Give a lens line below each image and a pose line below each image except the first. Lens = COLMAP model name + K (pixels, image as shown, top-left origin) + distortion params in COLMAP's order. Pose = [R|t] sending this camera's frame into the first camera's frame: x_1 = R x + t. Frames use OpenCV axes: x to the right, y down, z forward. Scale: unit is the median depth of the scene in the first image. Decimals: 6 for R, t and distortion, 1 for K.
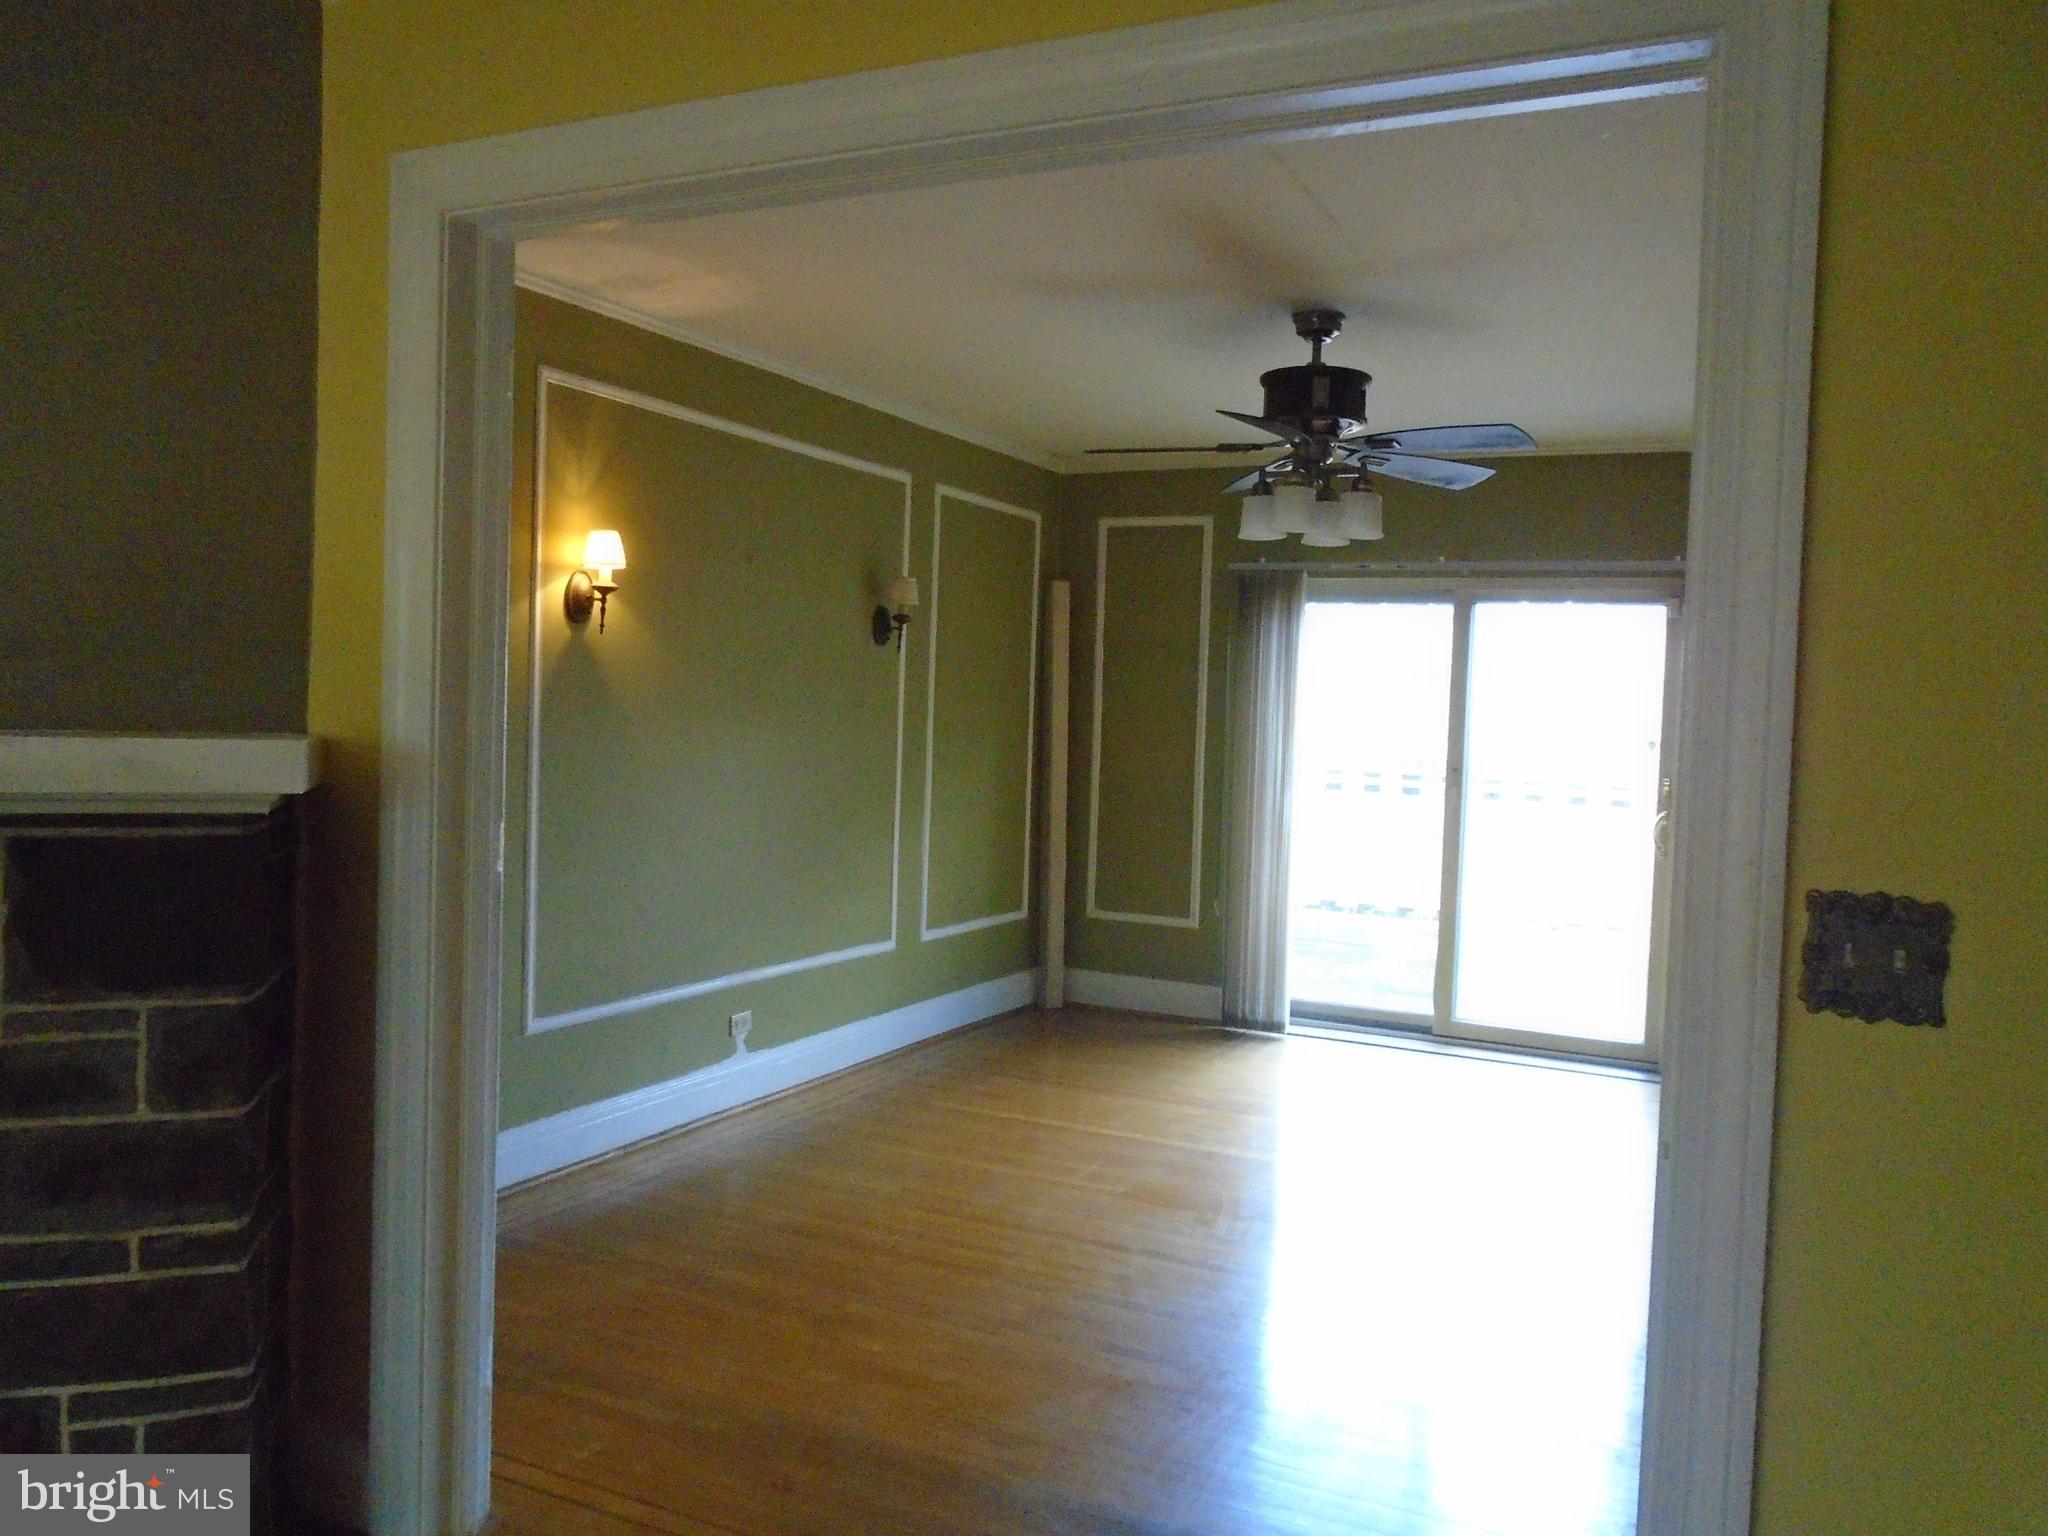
lens RADIAL K [[1580.6, 0, 1041.4], [0, 1580.6, 755.1], [0, 0, 1]] dist [-0.009042, 0.002661]
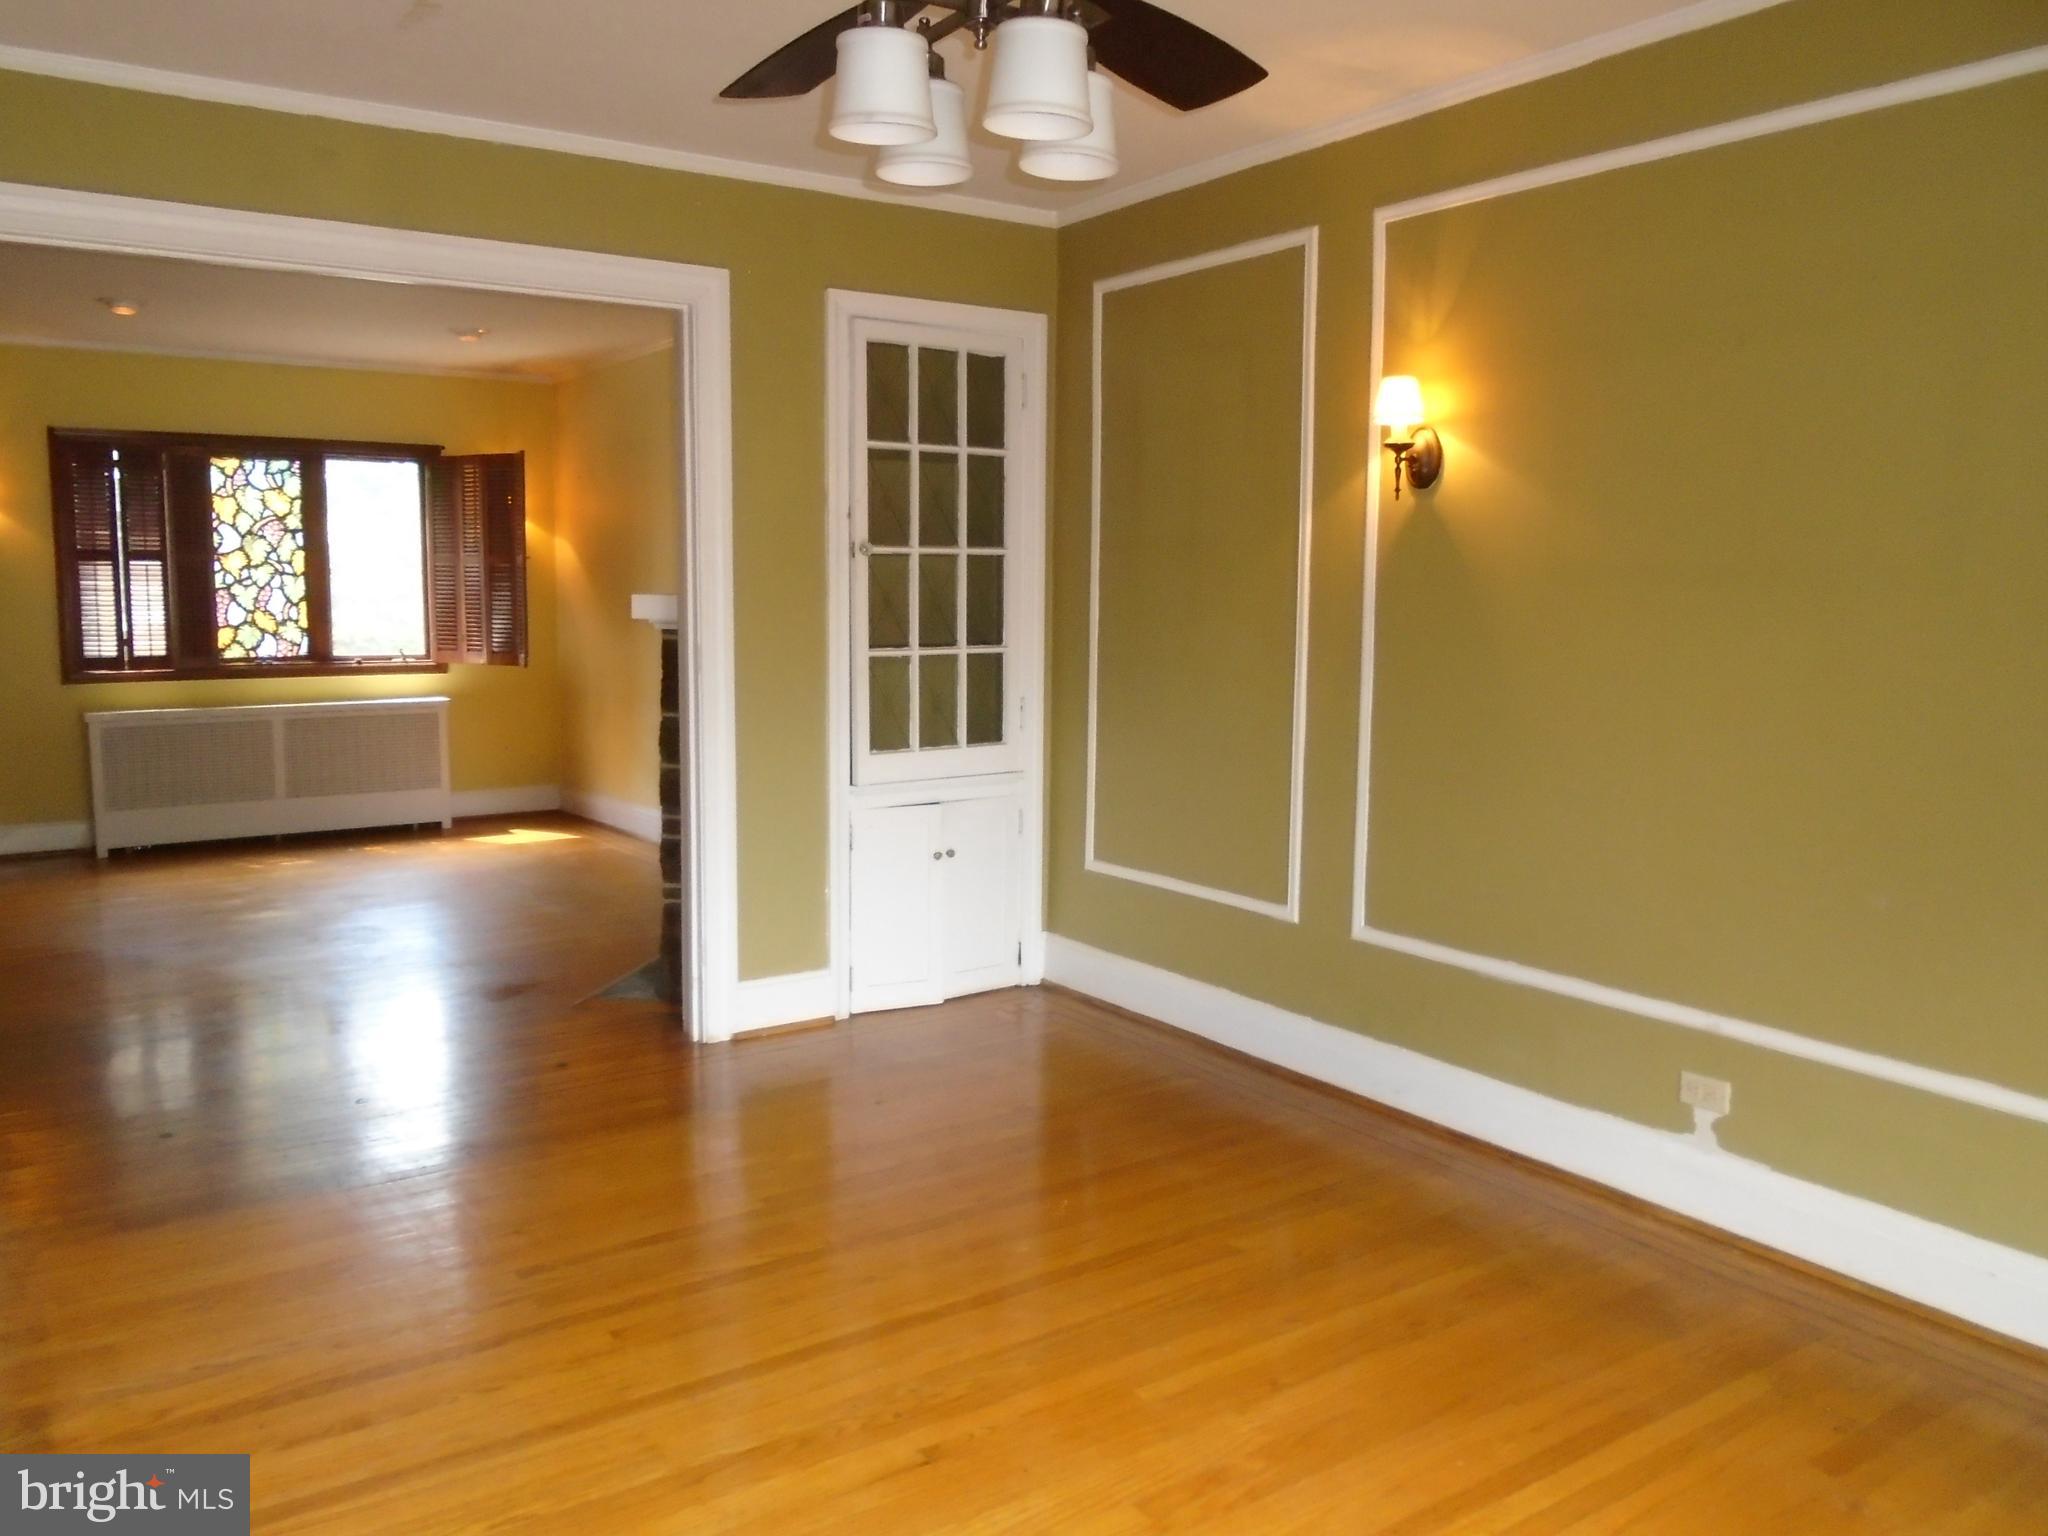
lens RADIAL K [[1580.6, 0, 1018.7], [0, 1580.6, 746.4], [0, 0, 1]] dist [-0.009042, 0.002661]
pose [[-0.497982, 0.071622, -0.864225, 0.447090], [-0.037689, 0.993854, 0.104082, -0.021039], [0.866368, 0.084403, -0.492222, 0.987752]]
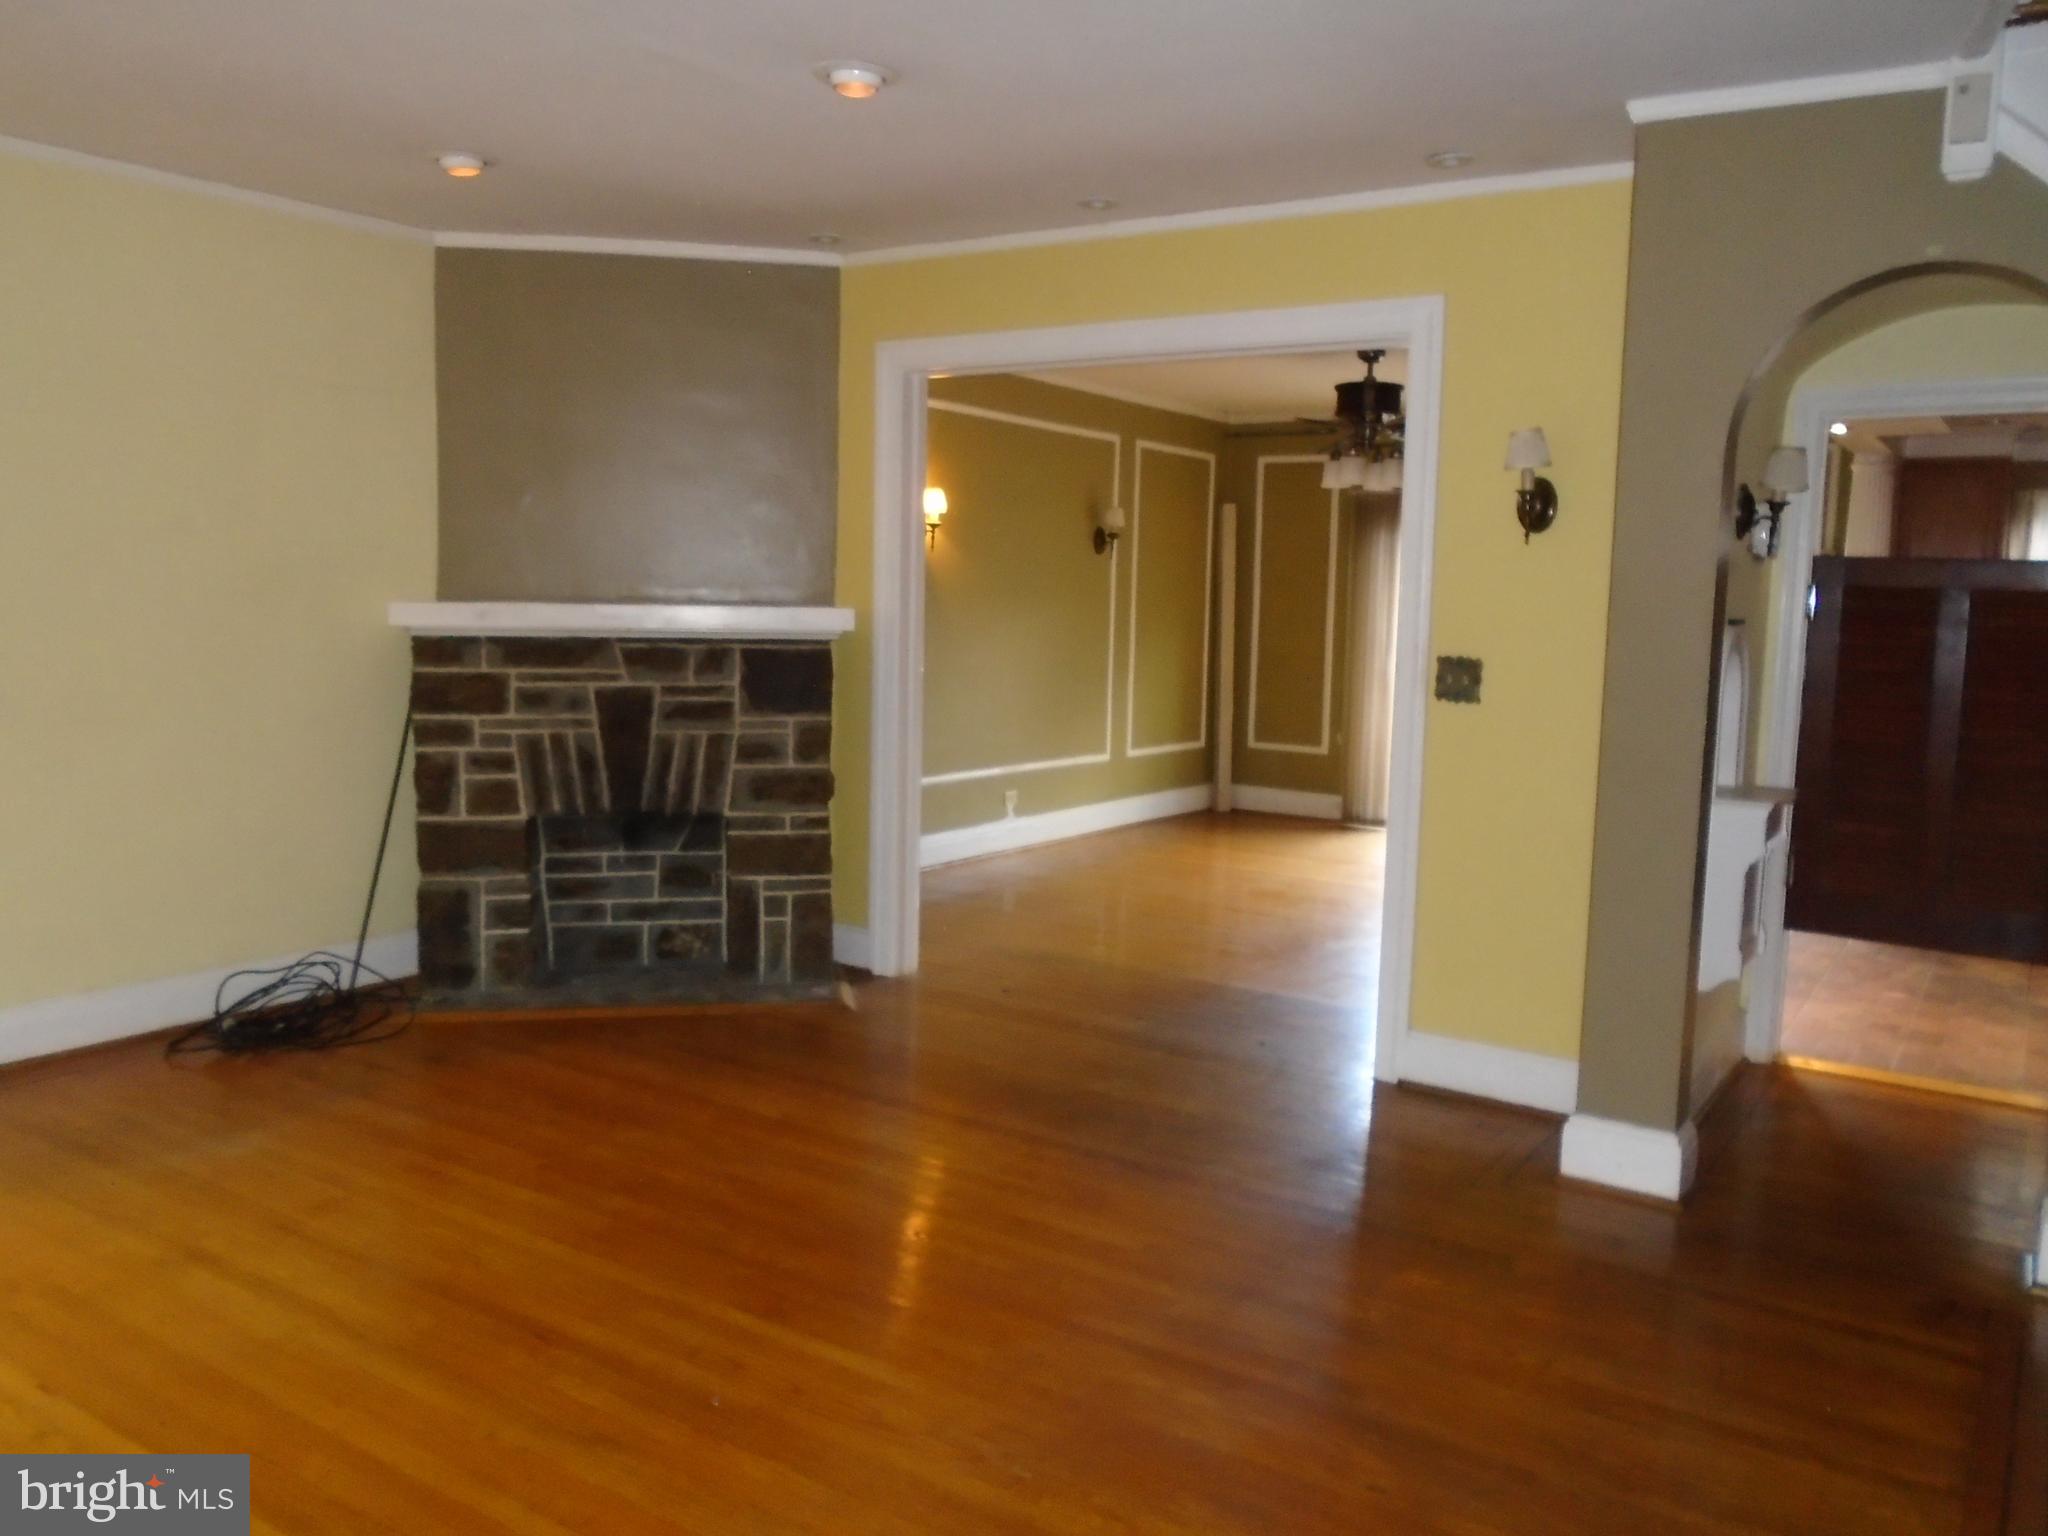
lens RADIAL K [[1580.6, 0, 1042.7], [0, 1580.6, 712.9], [0, 0, 1]] dist [-0.009042, 0.002661]
pose [[0.990426, 0.002465, -0.138021, 0.053885], [0.003155, 0.999175, 0.040488, 0.020596], [0.138007, -0.040536, 0.989601, -0.509488]]
